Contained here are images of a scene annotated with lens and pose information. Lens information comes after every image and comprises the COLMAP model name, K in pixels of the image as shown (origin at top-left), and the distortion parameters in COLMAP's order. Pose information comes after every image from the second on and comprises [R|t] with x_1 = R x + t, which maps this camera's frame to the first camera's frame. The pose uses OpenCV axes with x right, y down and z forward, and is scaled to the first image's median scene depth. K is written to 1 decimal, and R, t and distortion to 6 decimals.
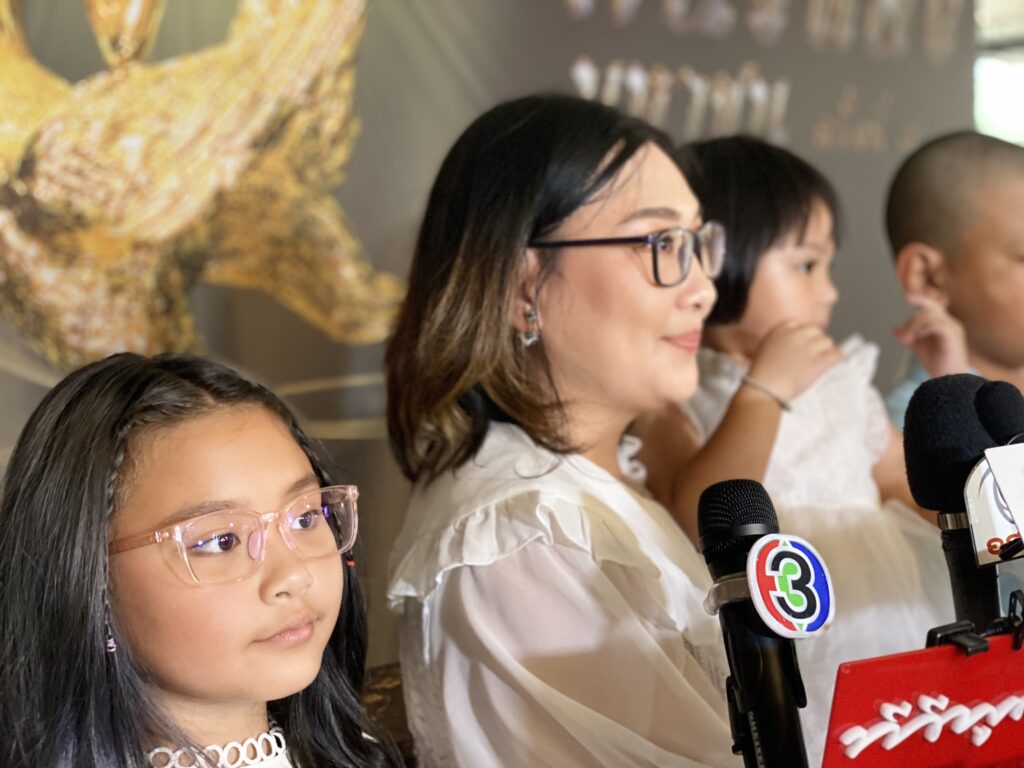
lens RADIAL K [[1483.0, 0, 526.6], [0, 1483.0, 394.3], [0, 0, 1]] dist [0.054999, 0.000000]
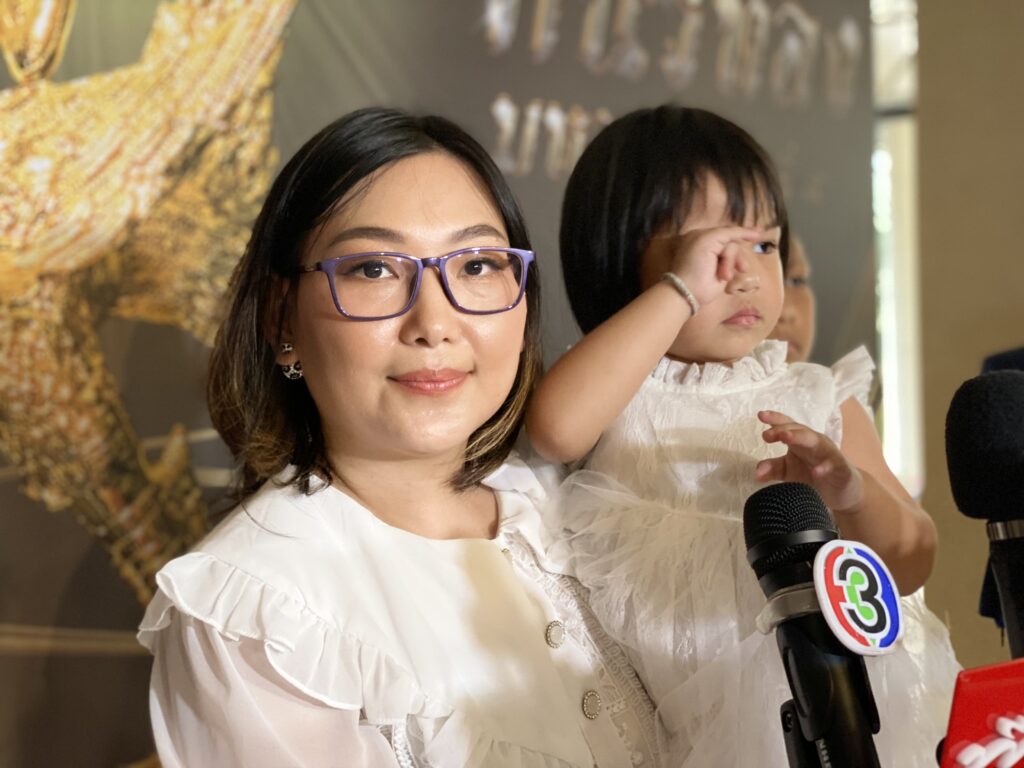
lens RADIAL K [[1483.0, 0, 512.3], [0, 1483.0, 397.8], [0, 0, 1]] dist [0.054999, 0.000000]
pose [[0.995768, -0.010526, 0.091298, -0.059225], [0.015359, 0.998508, -0.052402, 0.027961], [-0.090610, 0.053582, 0.994444, 0.063409]]
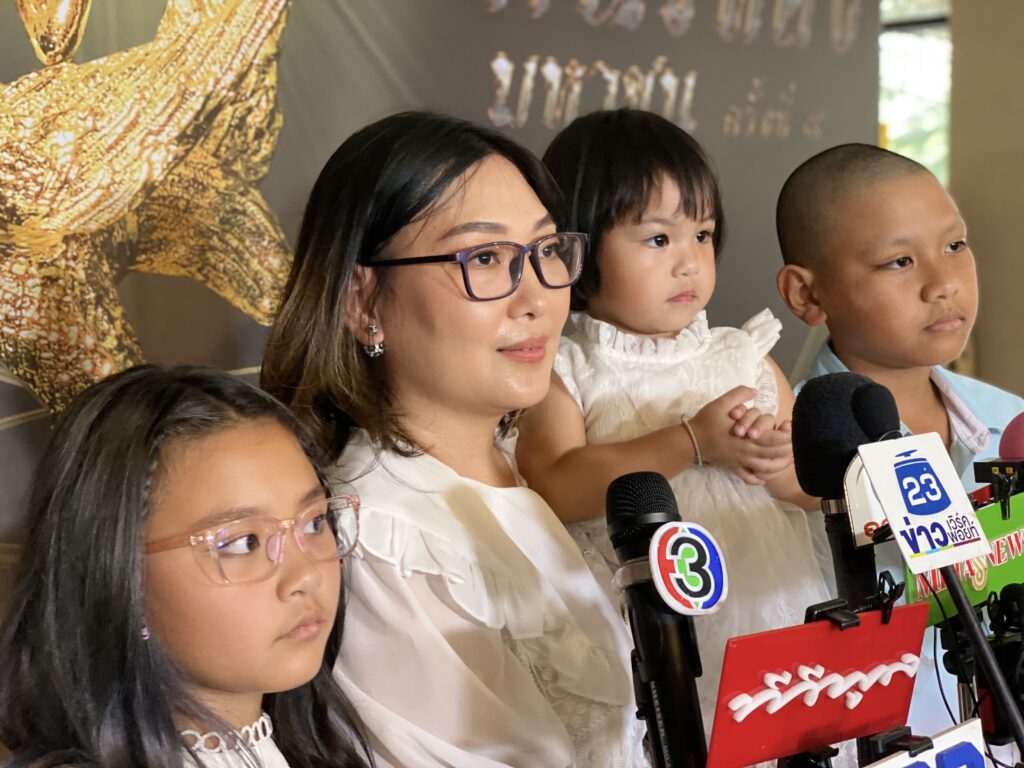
lens RADIAL K [[1483.0, 0, 524.5], [0, 1483.0, 398.4], [0, 0, 1]] dist [0.054999, 0.000000]
pose [[0.998565, -0.004721, 0.053339, -0.001810], [0.003336, 0.999656, 0.026023, -0.014655], [-0.053443, -0.025808, 0.998237, -0.052720]]
